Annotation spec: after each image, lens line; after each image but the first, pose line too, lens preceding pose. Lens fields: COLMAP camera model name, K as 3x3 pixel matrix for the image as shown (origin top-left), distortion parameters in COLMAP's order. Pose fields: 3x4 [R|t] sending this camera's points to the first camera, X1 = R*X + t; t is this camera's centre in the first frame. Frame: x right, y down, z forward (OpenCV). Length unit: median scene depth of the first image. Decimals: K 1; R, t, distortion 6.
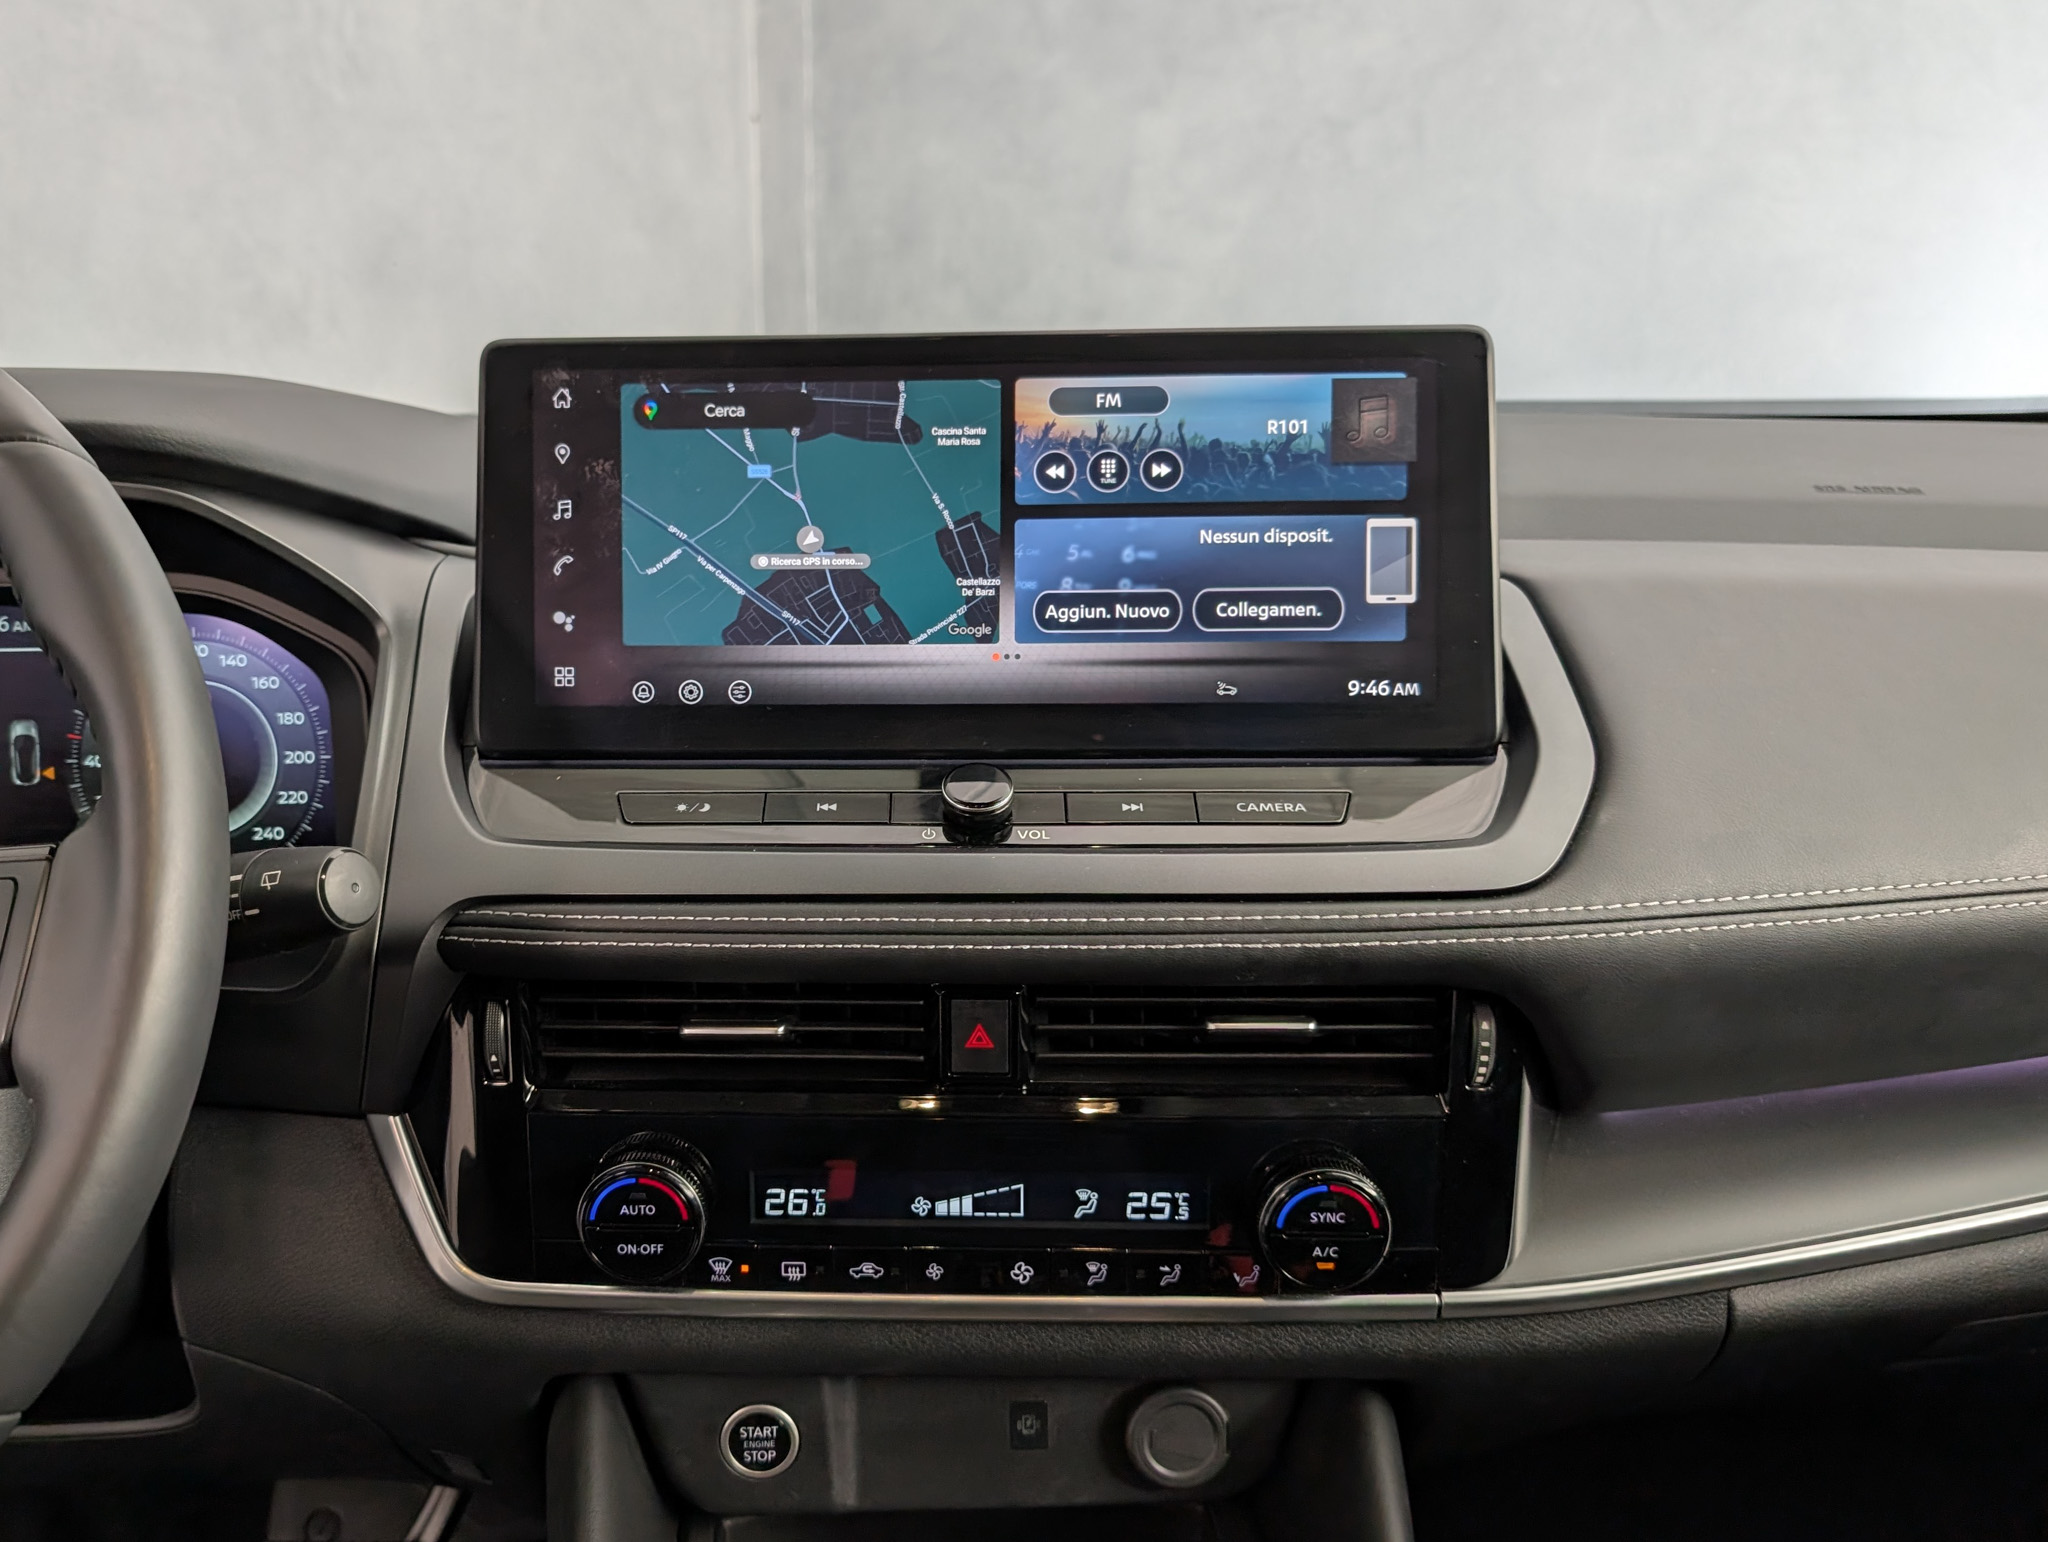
lens RADIAL K [[1751.4, 0, 860.1], [0, 1751.4, 777.0], [0, 0, 1]] dist [0.115564, -0.344872]
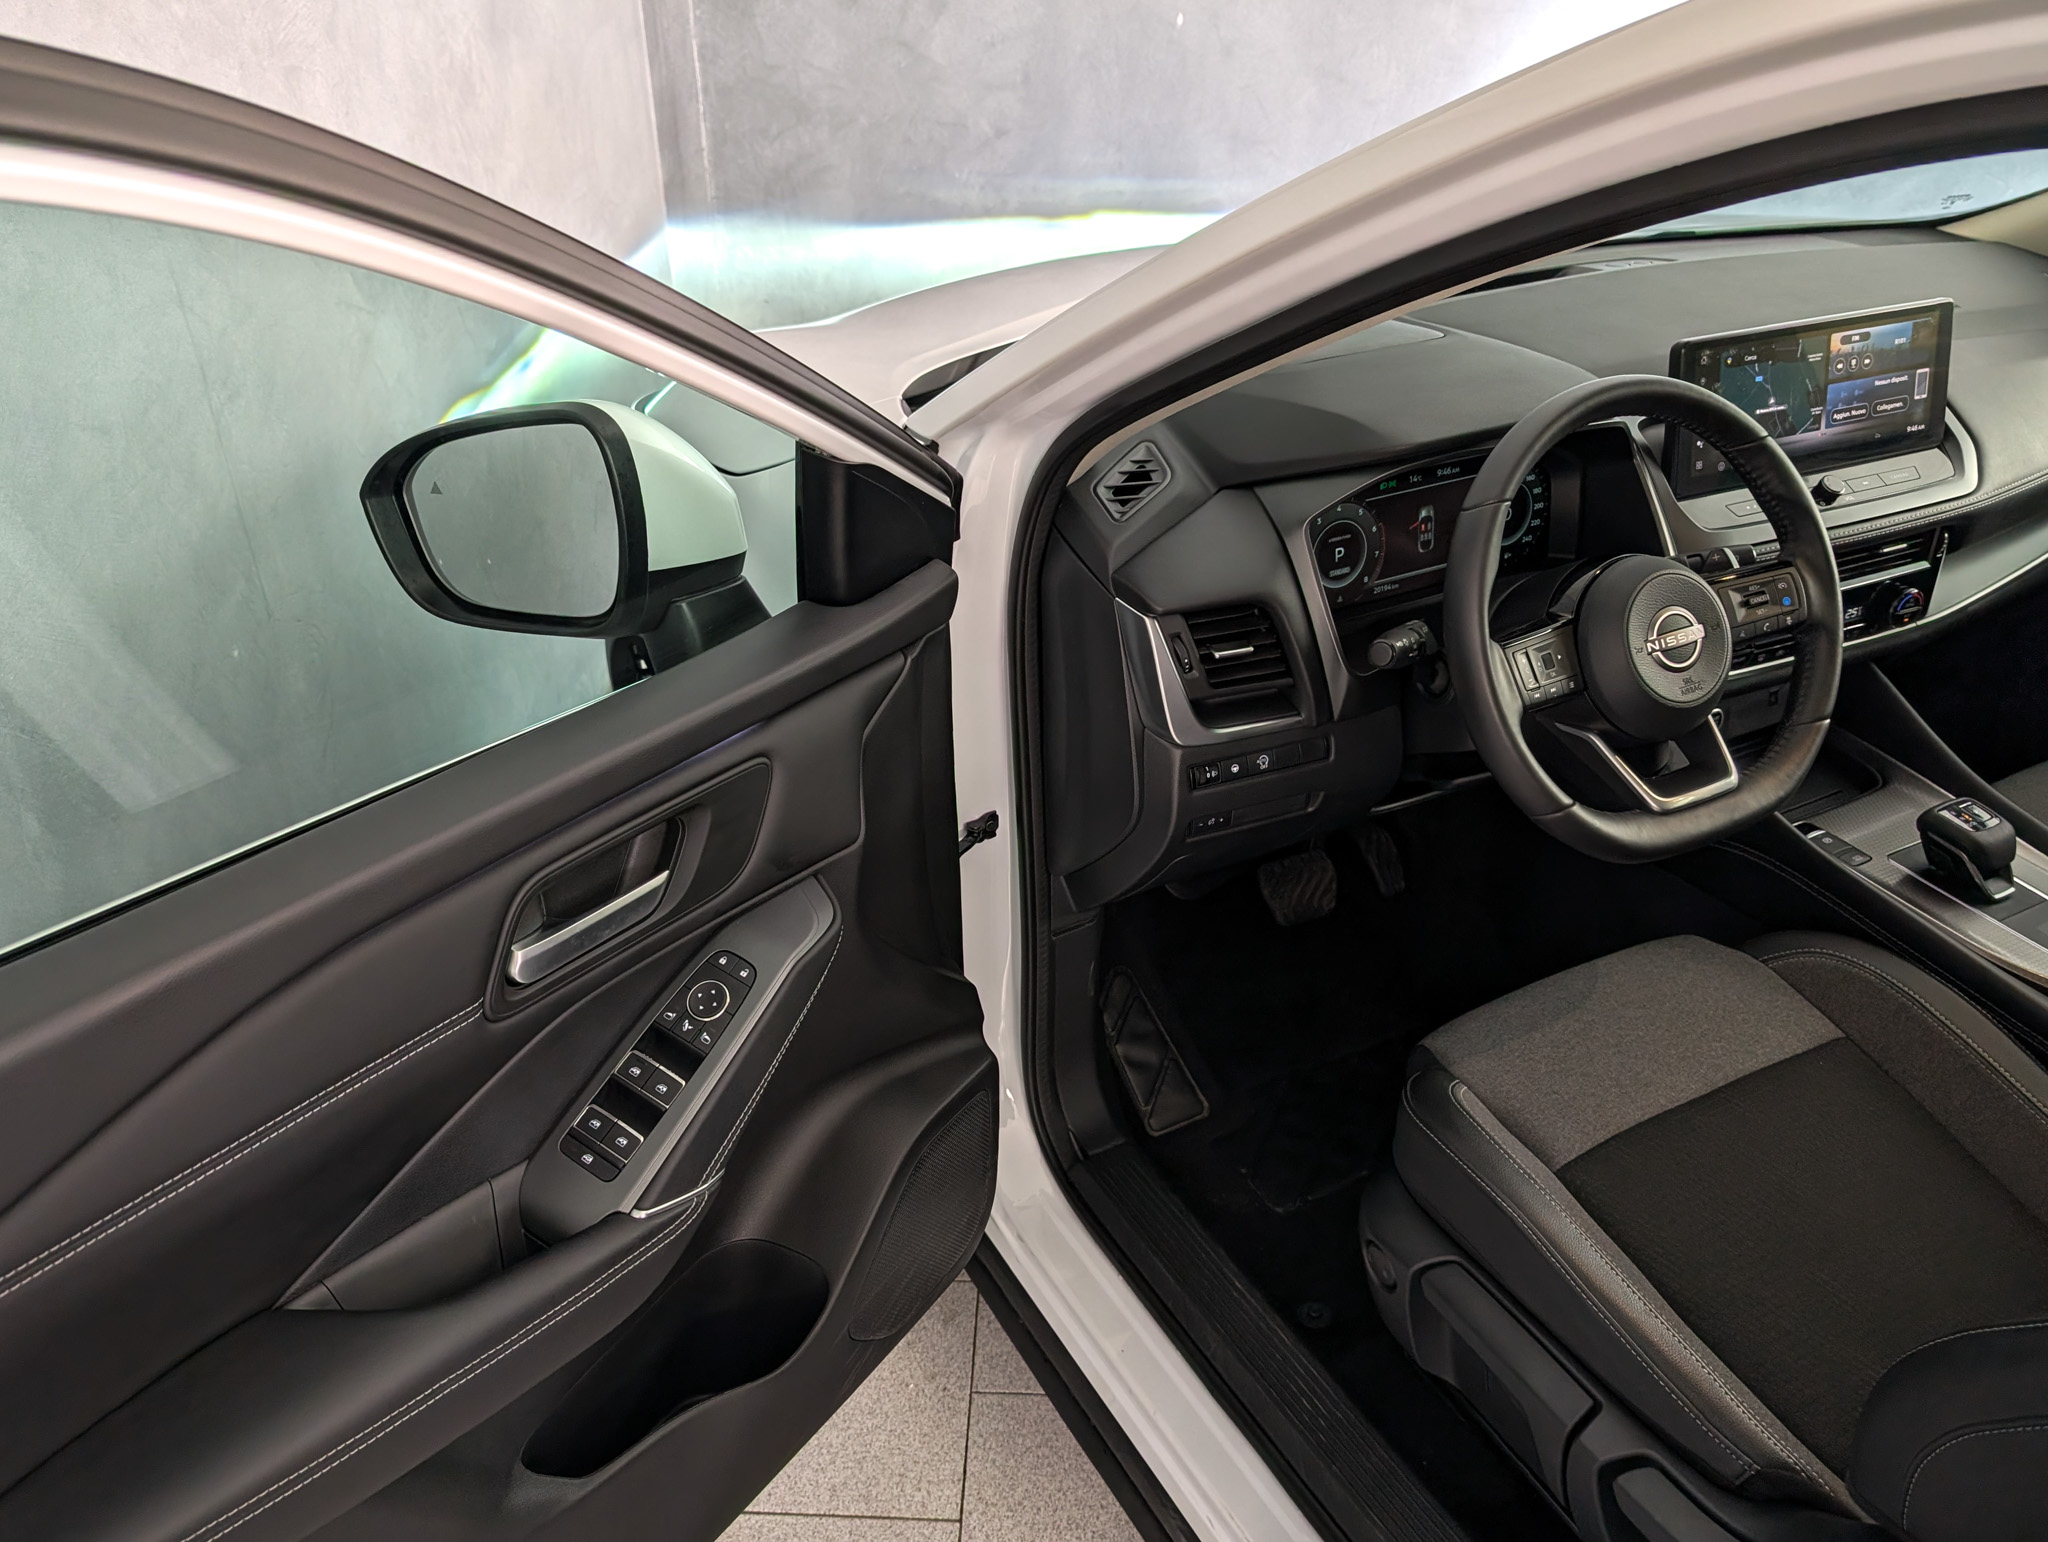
lens RADIAL K [[1560.7, 0, 976.2], [0, 1560.7, 782.7], [0, 0, 1]] dist [0.003190, -0.002950]
pose [[0.898488, -0.232651, 0.372281, -2.204070], [0.110352, 0.940488, 0.321412, -0.498376], [-0.424903, -0.247703, 0.870690, -0.755217]]
